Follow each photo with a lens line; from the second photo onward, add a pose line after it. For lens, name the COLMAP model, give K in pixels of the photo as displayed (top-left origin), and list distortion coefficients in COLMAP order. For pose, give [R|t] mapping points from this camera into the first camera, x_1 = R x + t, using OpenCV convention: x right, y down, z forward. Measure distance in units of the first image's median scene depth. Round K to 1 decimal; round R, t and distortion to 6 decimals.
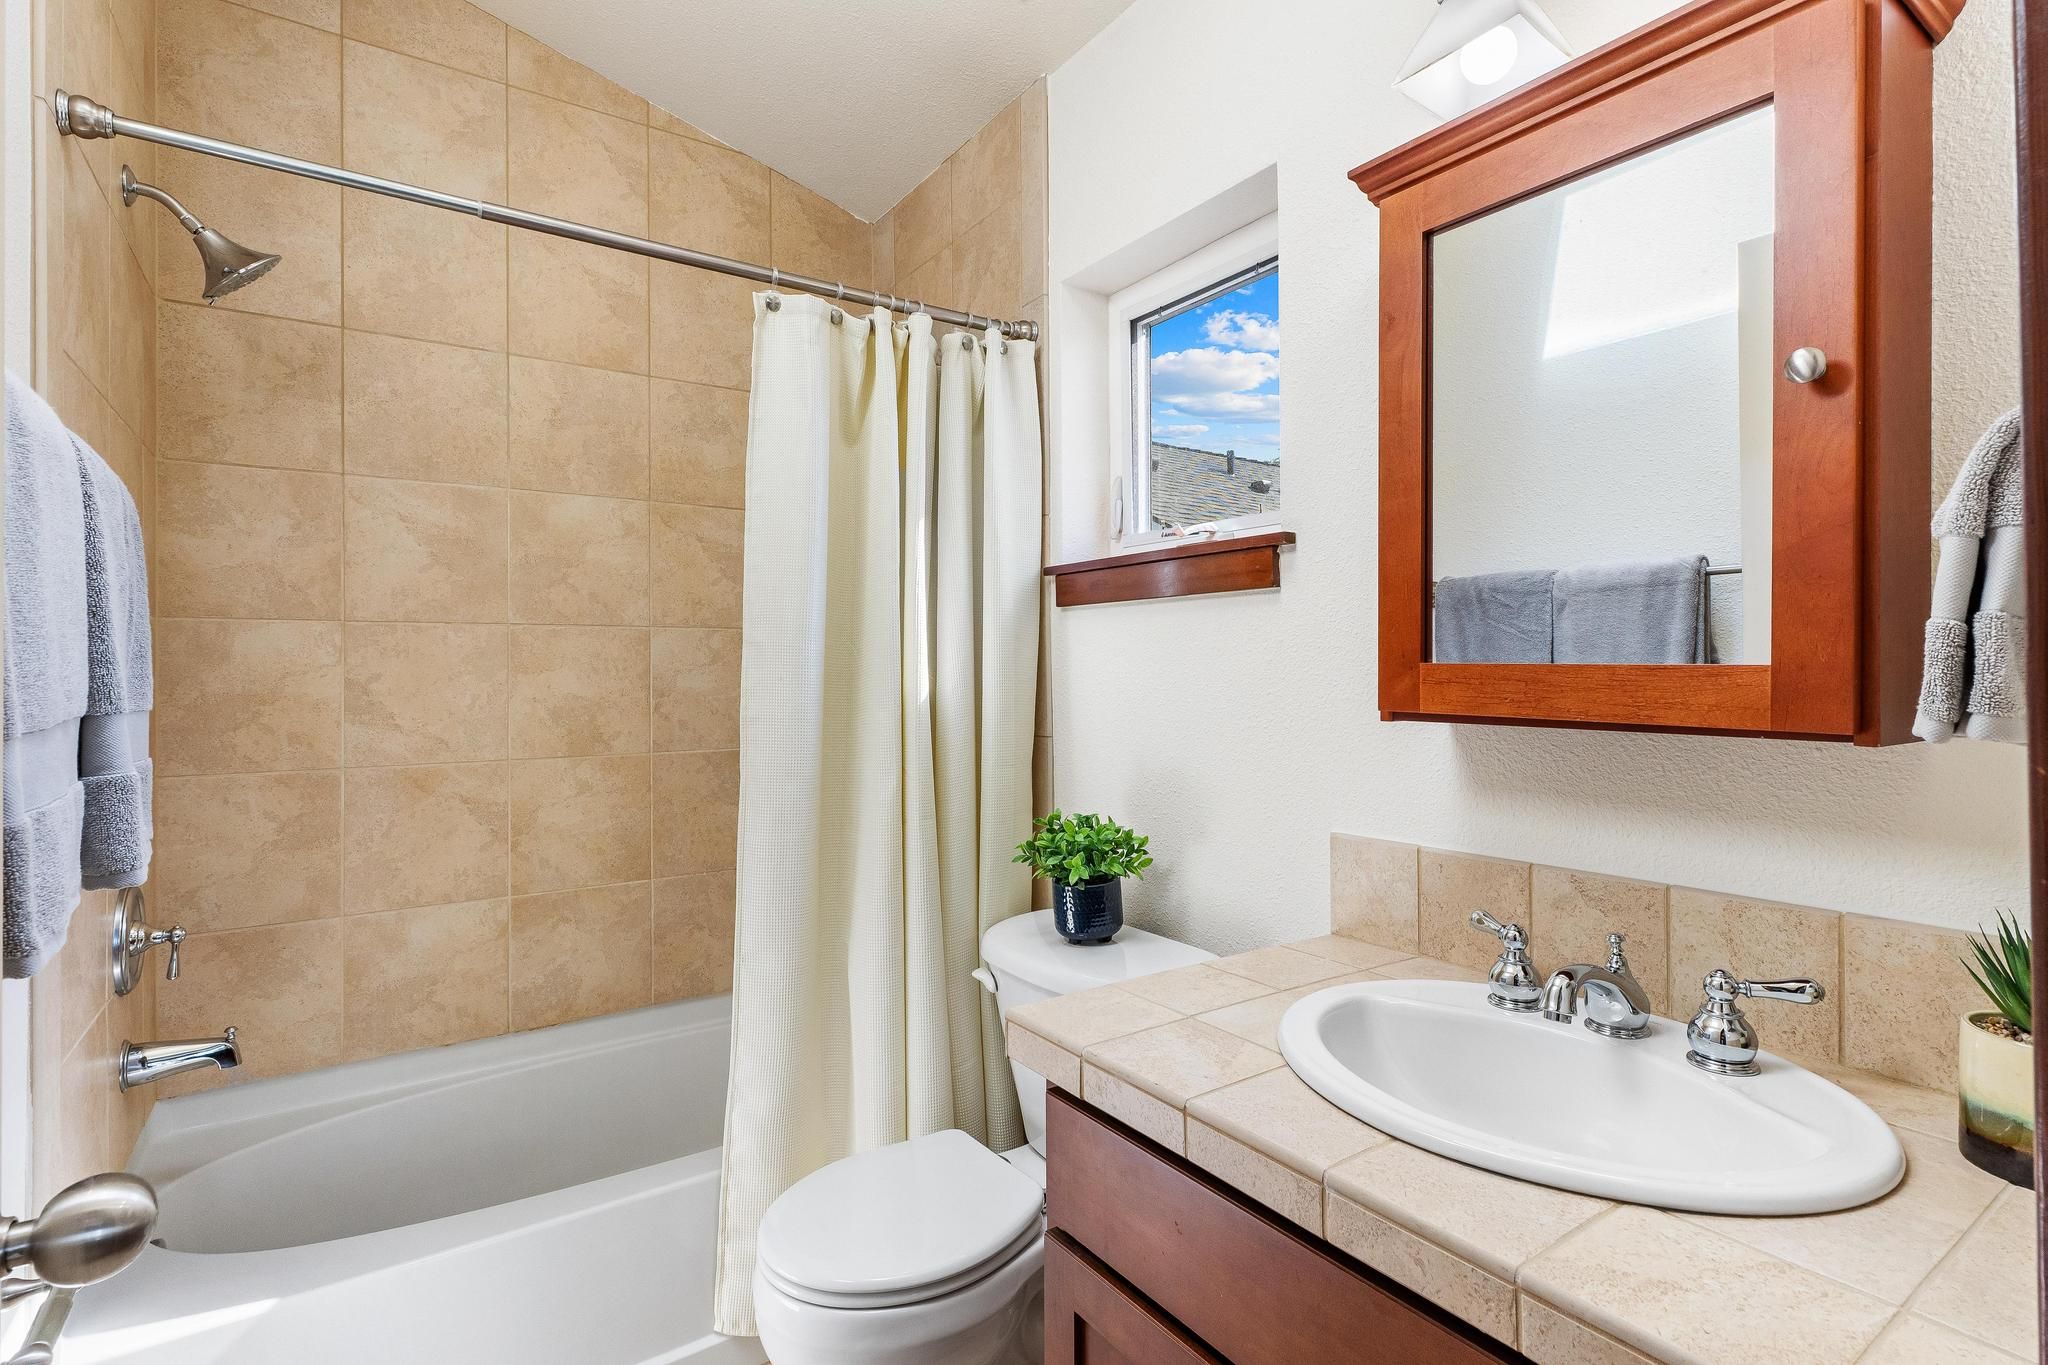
lens RADIAL K [[984.9, 0, 1019.1], [0, 984.9, 669.8], [0, 0, 1]] dist [0.001478, -0.000046]
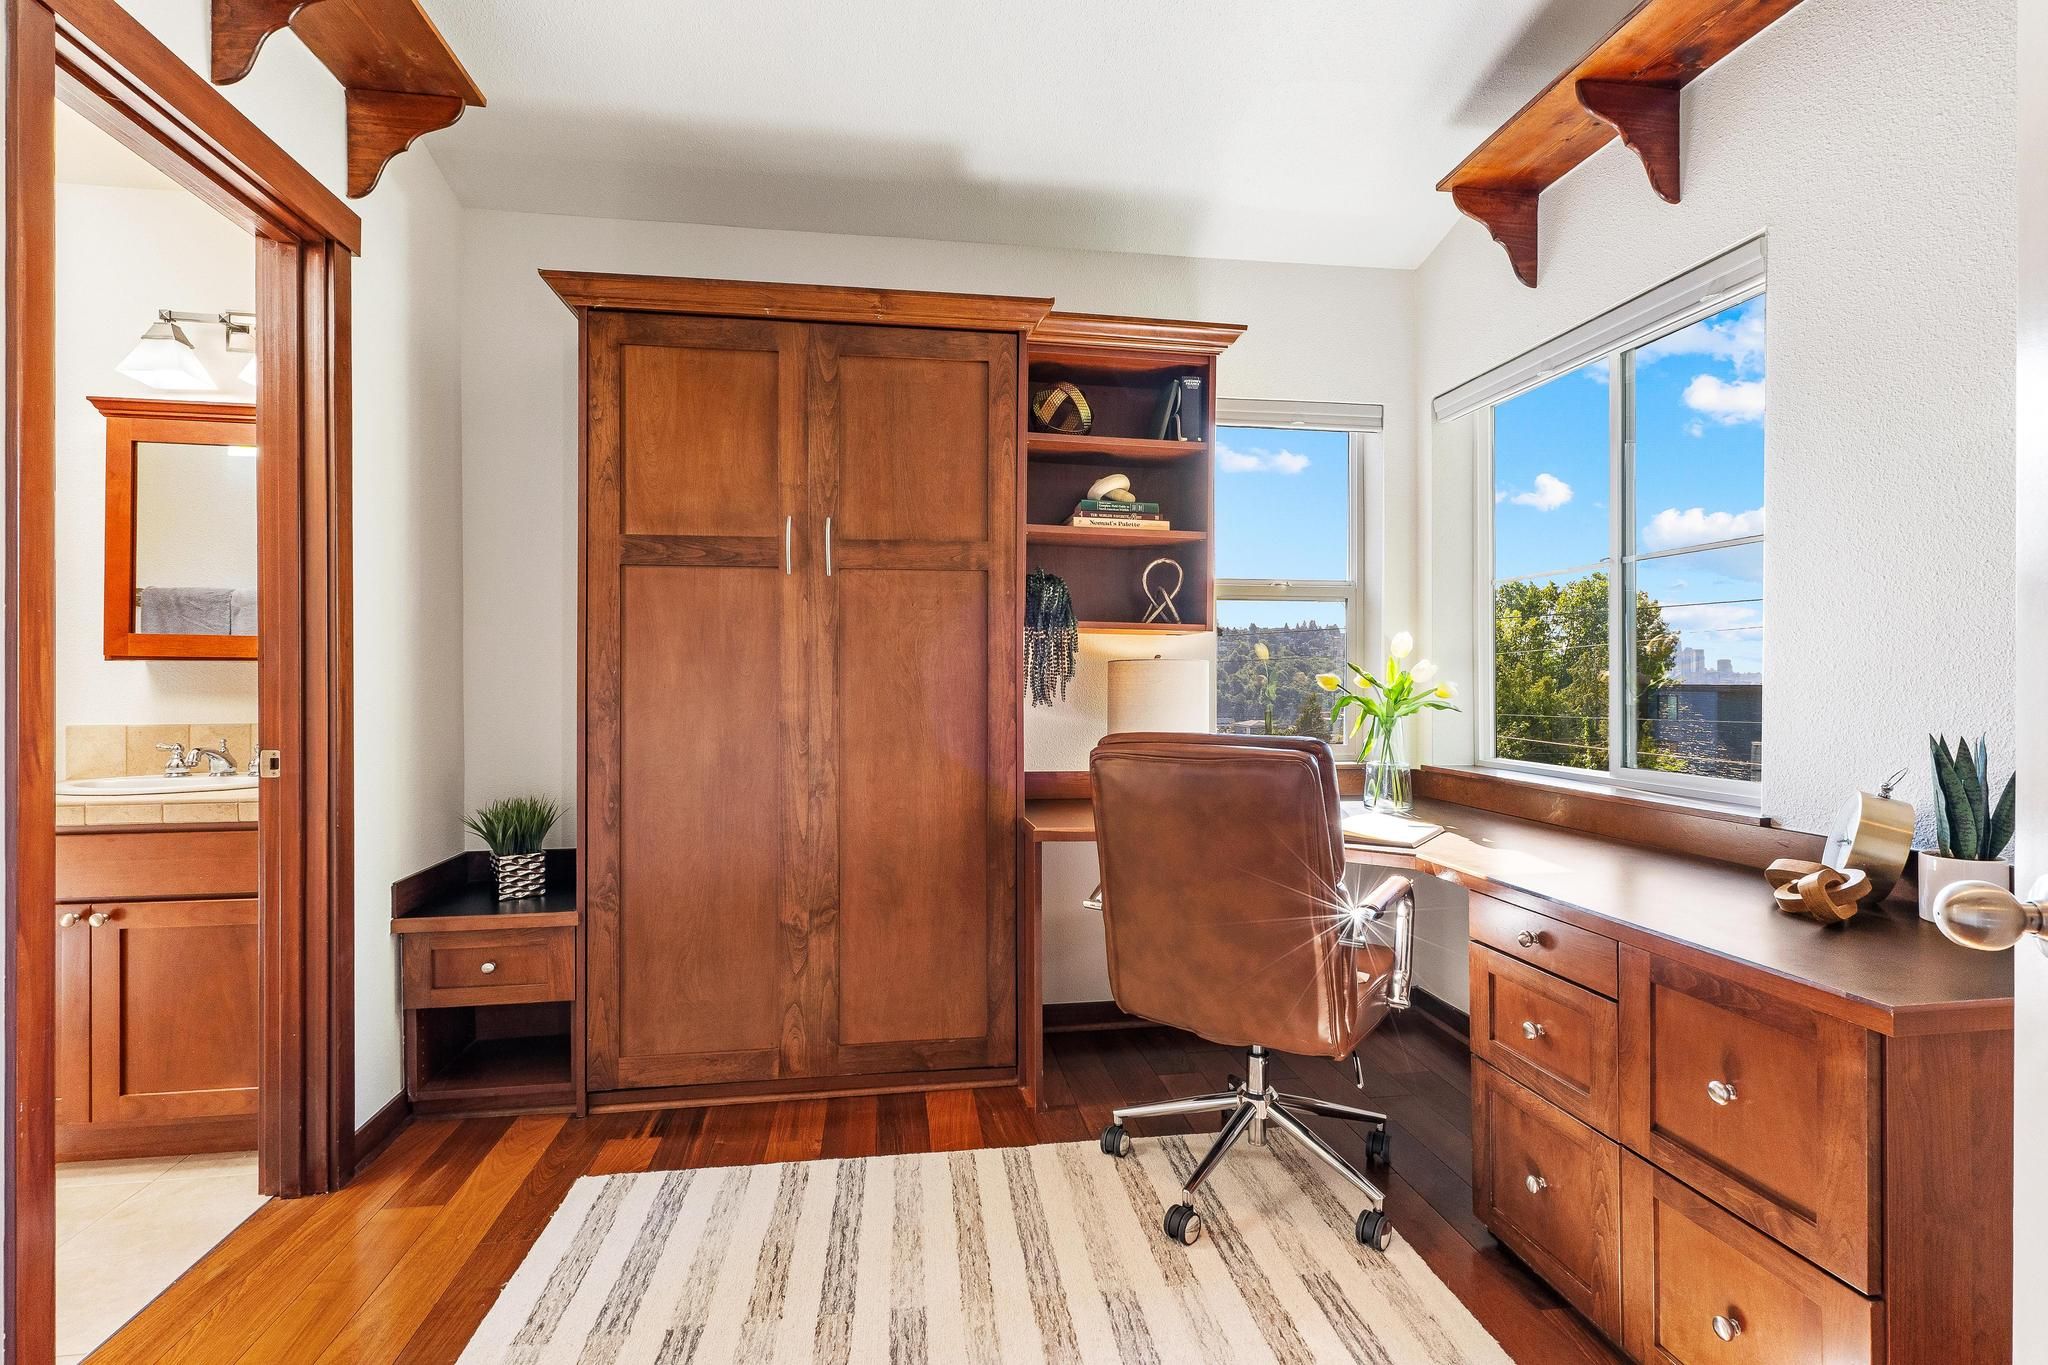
lens RADIAL K [[984.9, 0, 1041.6], [0, 984.9, 680.2], [0, 0, 1]] dist [0.001478, -0.000046]
pose [[0.419838, 0.007702, 0.907566, -0.703355], [-0.005009, 0.999968, -0.006169, 0.098293], [-0.907585, -0.001956, 0.419863, -1.699141]]
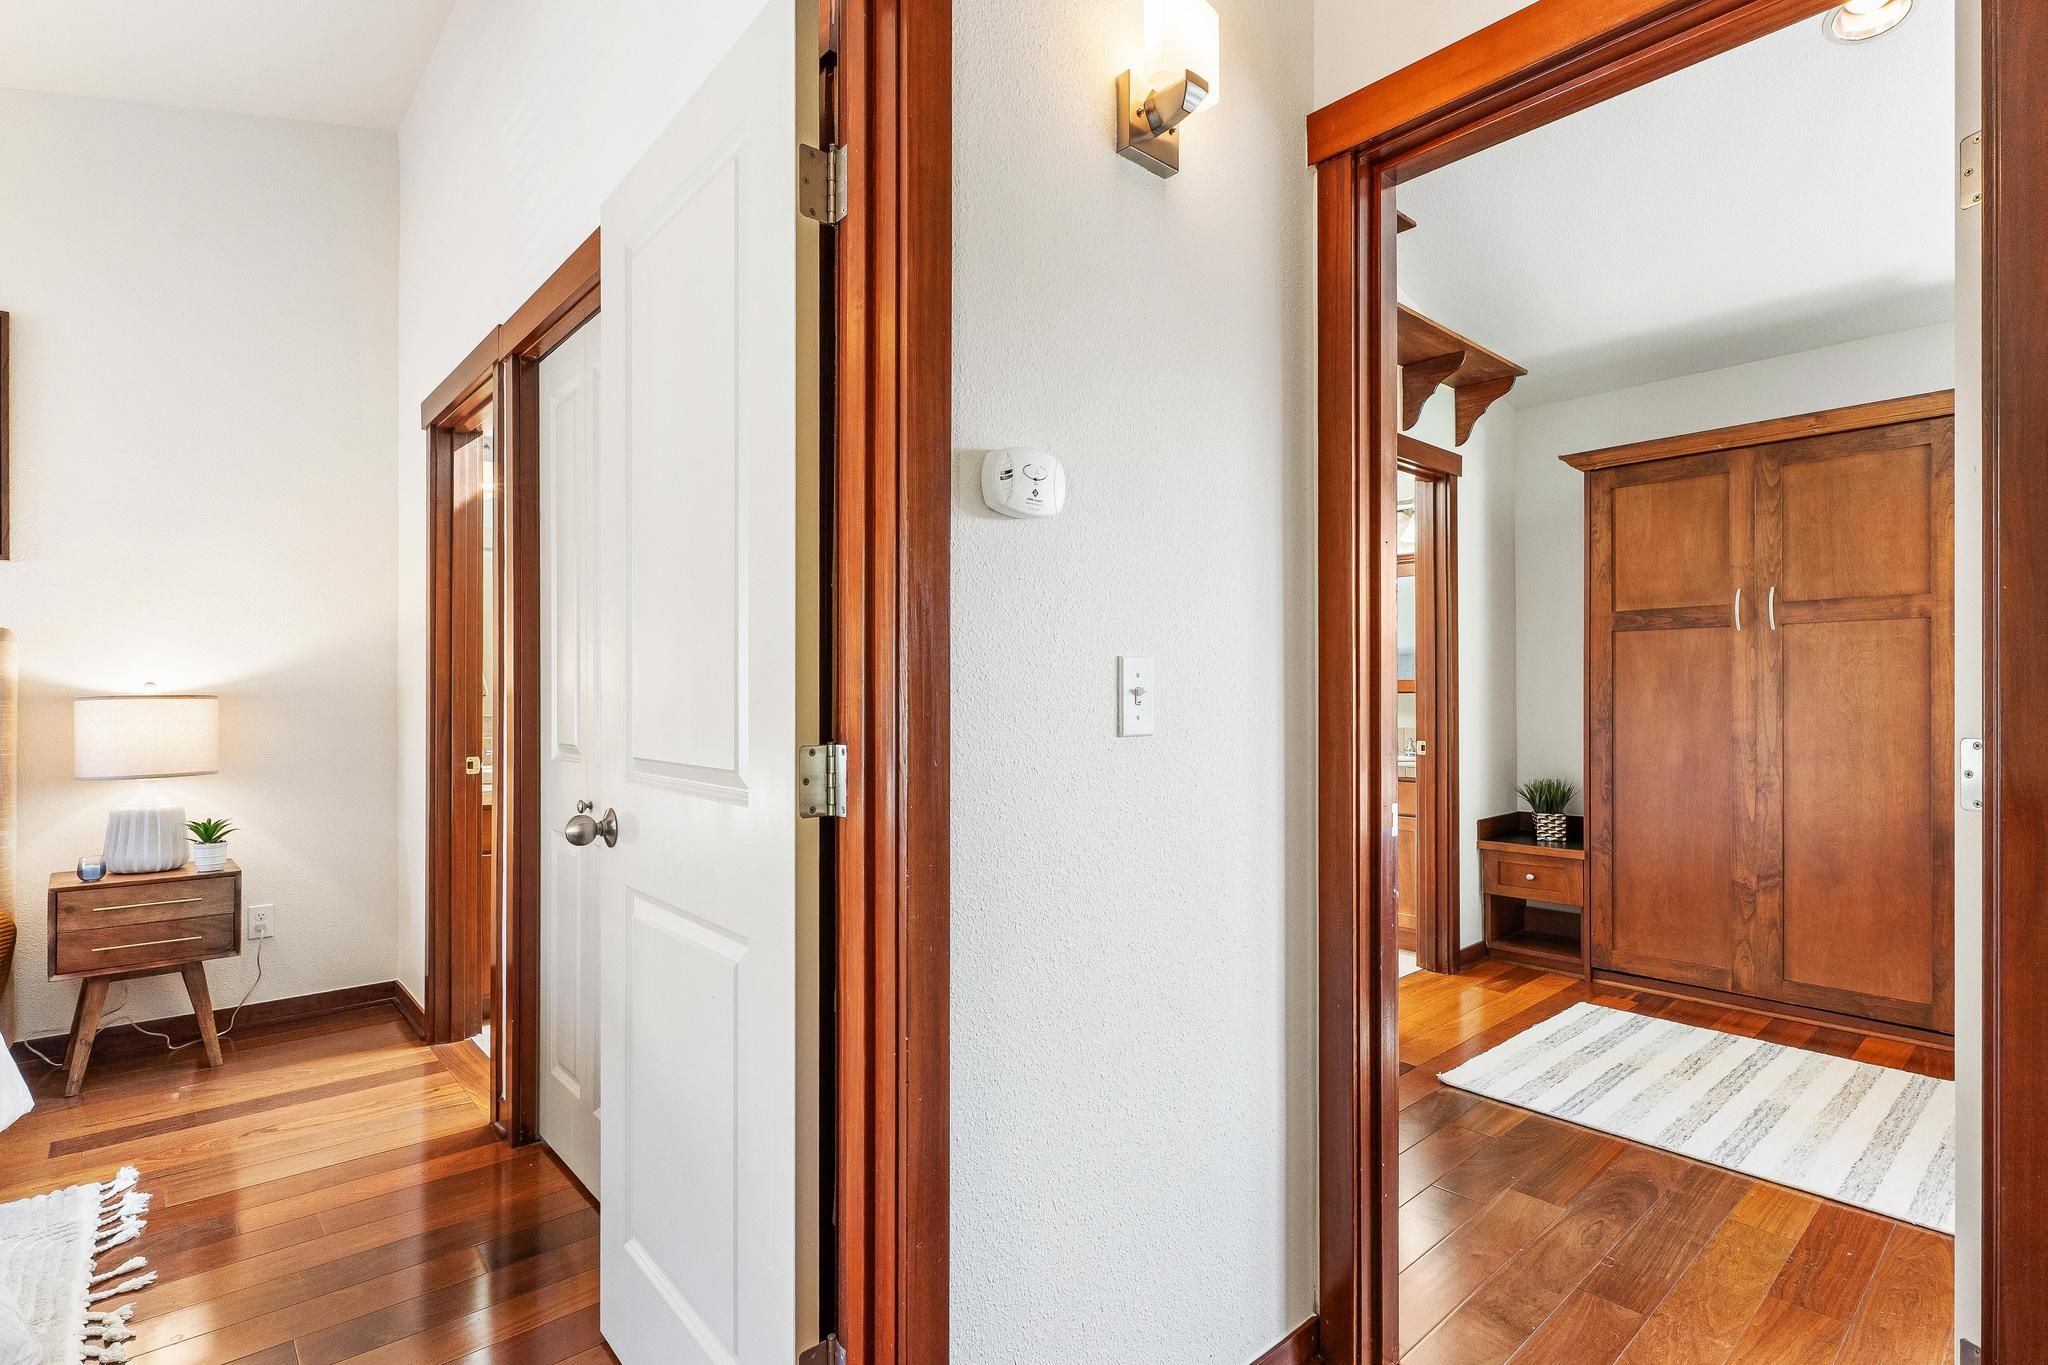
lens RADIAL K [[984.9, 0, 1045.6], [0, 984.9, 690.1], [0, 0, 1]] dist [0.001478, -0.000046]
pose [[0.988365, 0.011266, 0.151681, -1.615221], [-0.010241, 0.999919, -0.007533, 0.079257], [-0.151754, 0.005892, 0.988401, -3.082128]]
